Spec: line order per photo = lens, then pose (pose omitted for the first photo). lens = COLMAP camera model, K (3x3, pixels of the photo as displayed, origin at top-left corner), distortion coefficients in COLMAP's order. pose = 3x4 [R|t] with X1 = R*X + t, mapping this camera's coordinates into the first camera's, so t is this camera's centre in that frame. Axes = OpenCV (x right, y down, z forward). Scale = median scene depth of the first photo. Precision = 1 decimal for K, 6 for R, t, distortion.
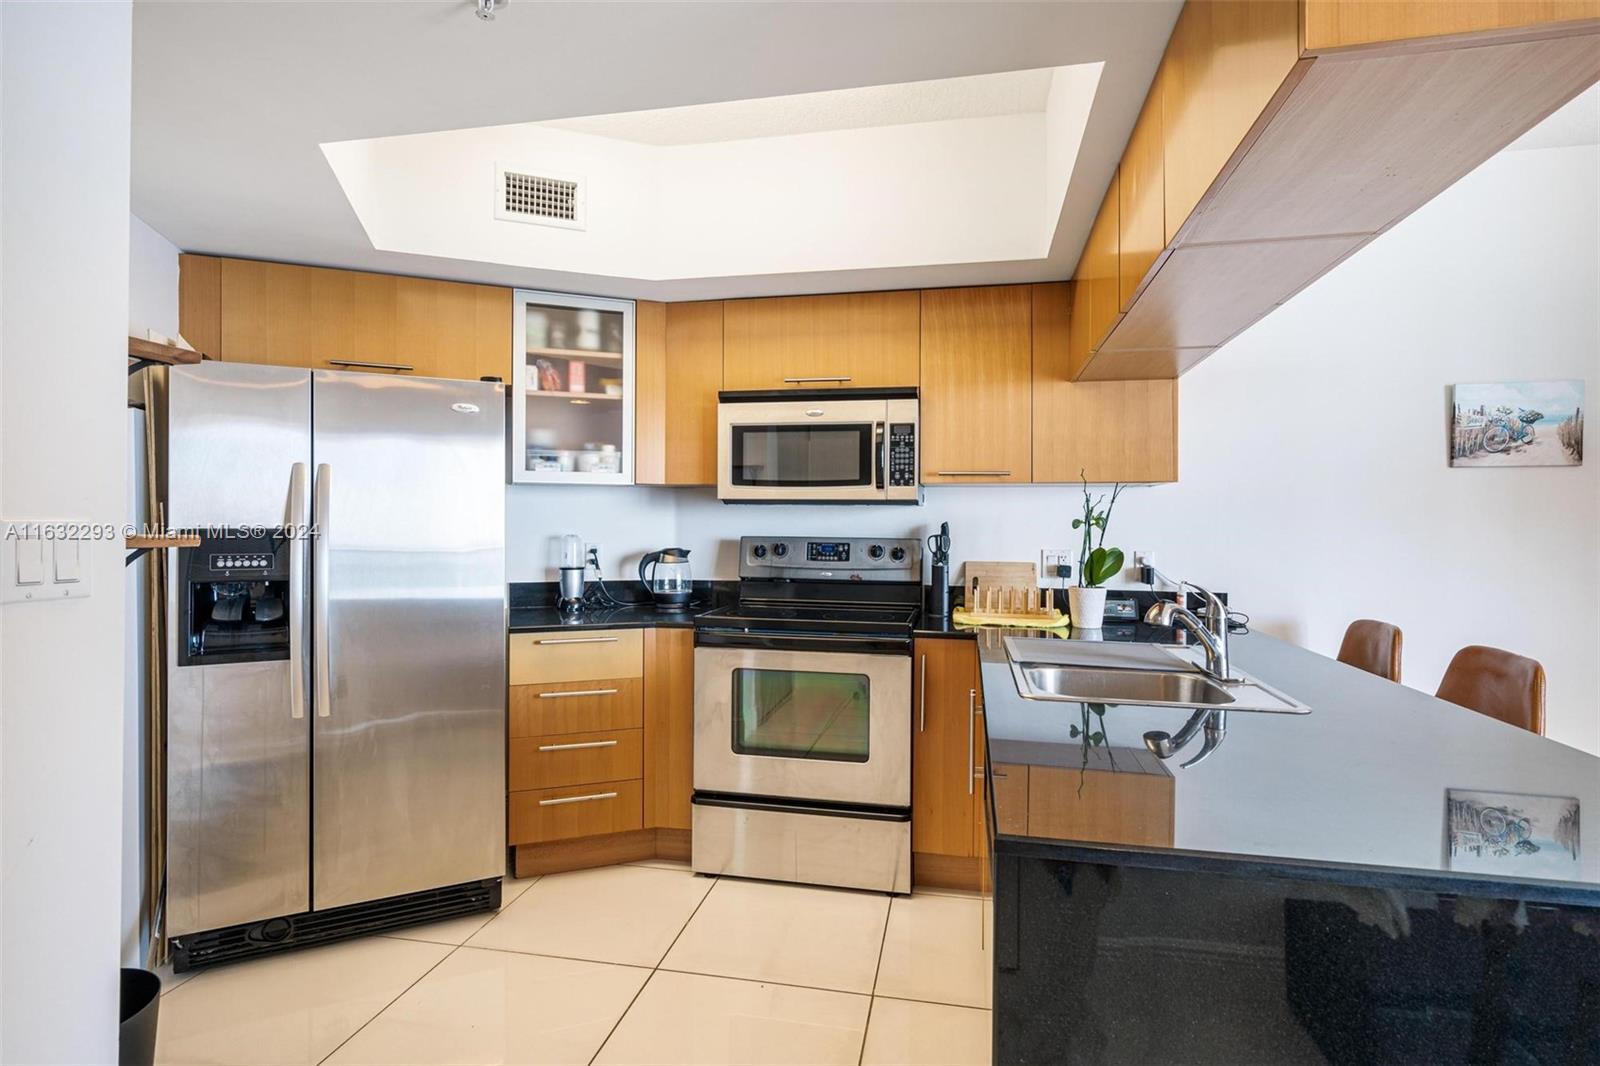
lens RADIAL K [[807.9, 0, 804.7], [0, 807.9, 527.1], [0, 0, 1]] dist [-0.000227, 0.000156]
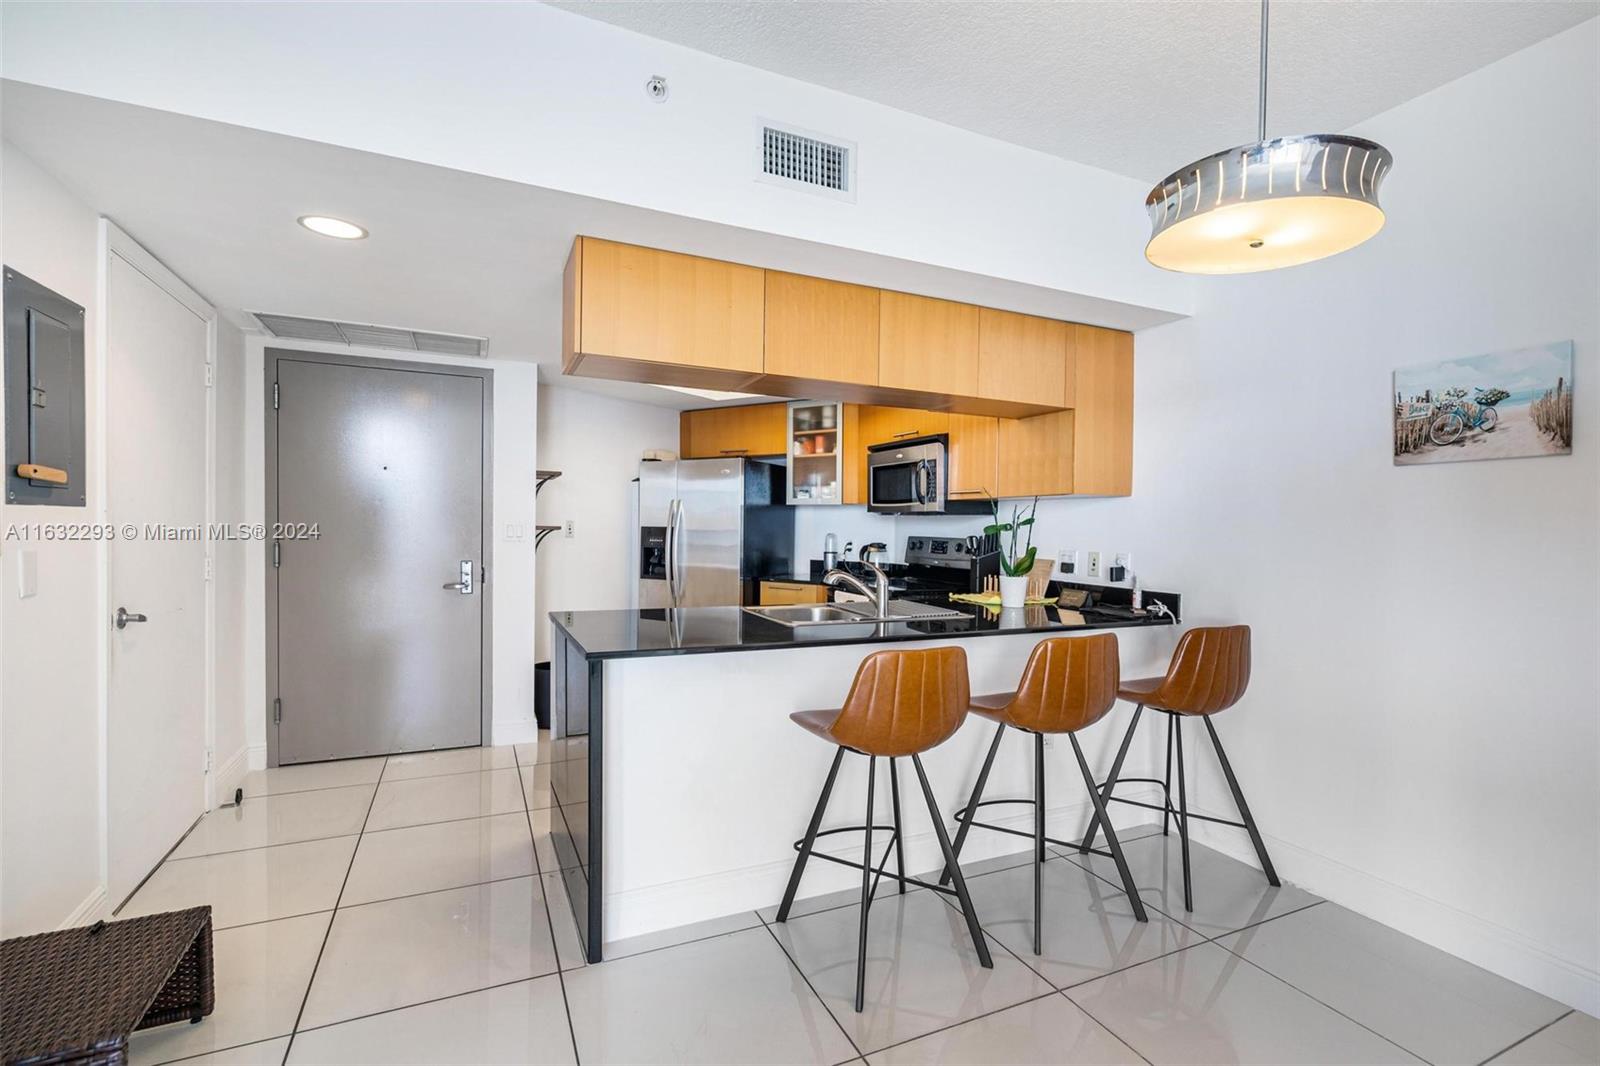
lens RADIAL K [[737.5, 0, 790.1], [0, 737.5, 538.9], [0, 0, 1]] dist [-0.004094, 0.001174]
pose [[0.572102, 0.017251, -0.820001, 1.084072], [-0.018199, 0.999800, 0.008337, 0.009900], [0.819981, 0.010153, 0.572301, 0.016535]]
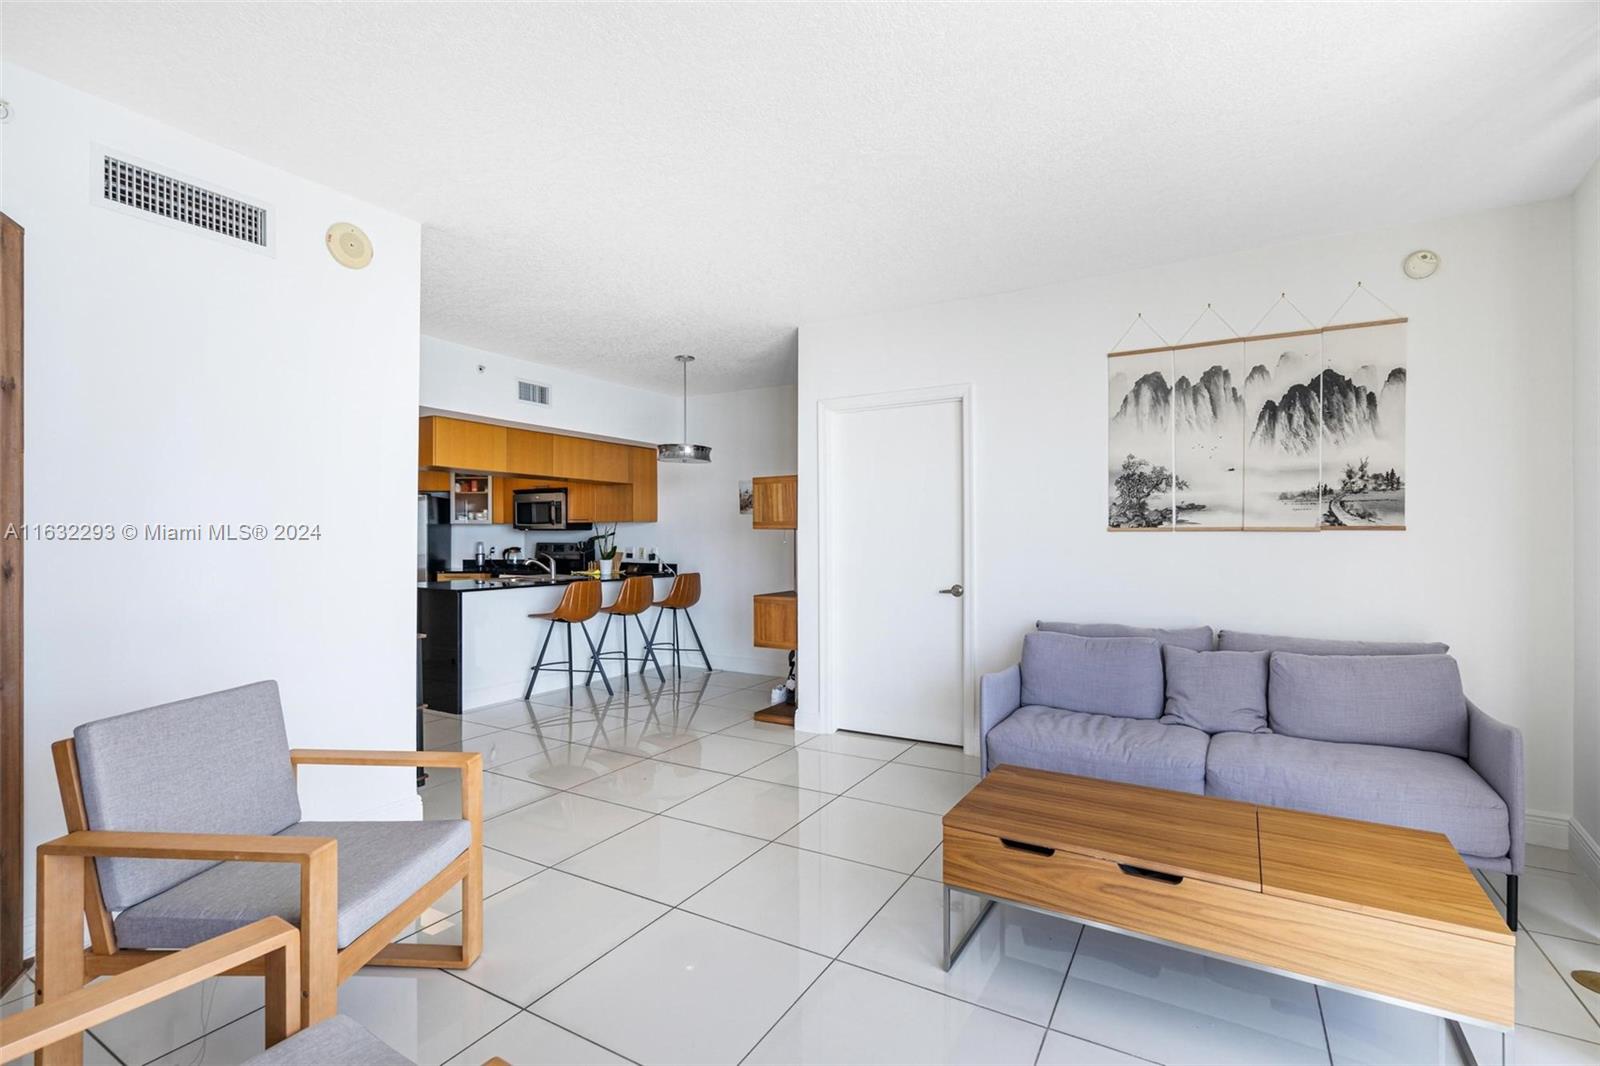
lens RADIAL K [[737.5, 0, 808.4], [0, 737.5, 534.6], [0, 0, 1]] dist [-0.004094, 0.001174]
pose [[0.945545, -0.006608, -0.325425, 1.761729], [0.002481, 0.999911, -0.013094, 0.021057], [0.325483, 0.011574, 0.945477, -1.118299]]
